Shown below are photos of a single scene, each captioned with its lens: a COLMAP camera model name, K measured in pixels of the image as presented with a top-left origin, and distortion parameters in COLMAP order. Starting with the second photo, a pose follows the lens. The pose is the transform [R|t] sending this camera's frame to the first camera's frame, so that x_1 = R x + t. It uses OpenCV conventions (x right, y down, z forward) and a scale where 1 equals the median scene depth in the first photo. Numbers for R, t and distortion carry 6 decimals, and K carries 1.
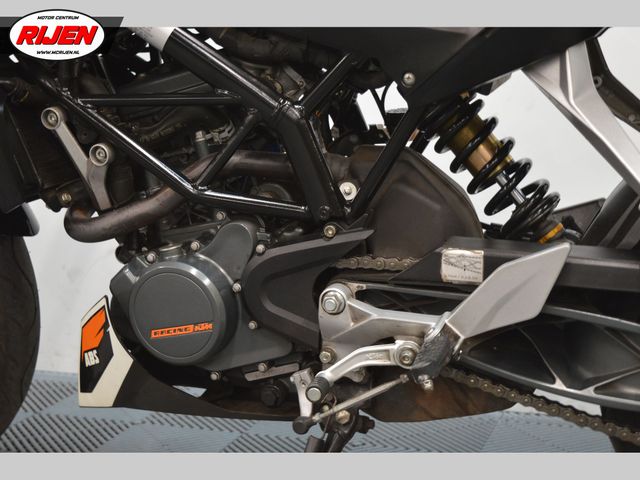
lens RADIAL K [[1216.7, 0, 318.0], [0, 1216.7, 240.4], [0, 0, 1]] dist [0.036155, 0.000000]
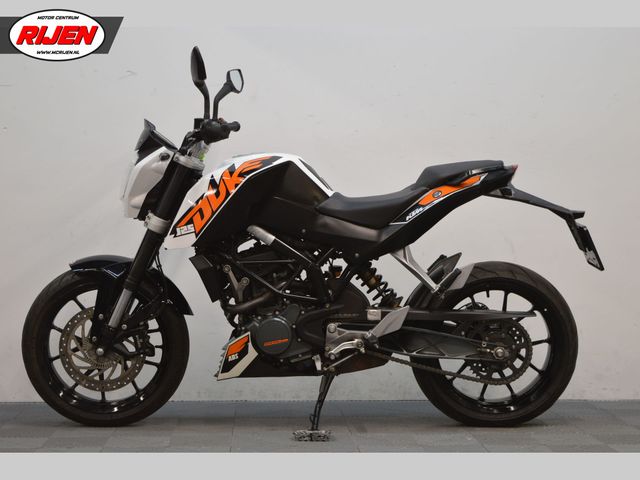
lens RADIAL K [[1304.0, 0, 319.5], [0, 1304.0, 236.0], [0, 0, 1]] dist [0.058889, 0.000000]
pose [[0.935321, 0.004884, 0.353767, -1.138987], [0.044802, 0.990220, -0.132122, 0.243953], [-0.350953, 0.139426, 0.925955, -1.974031]]
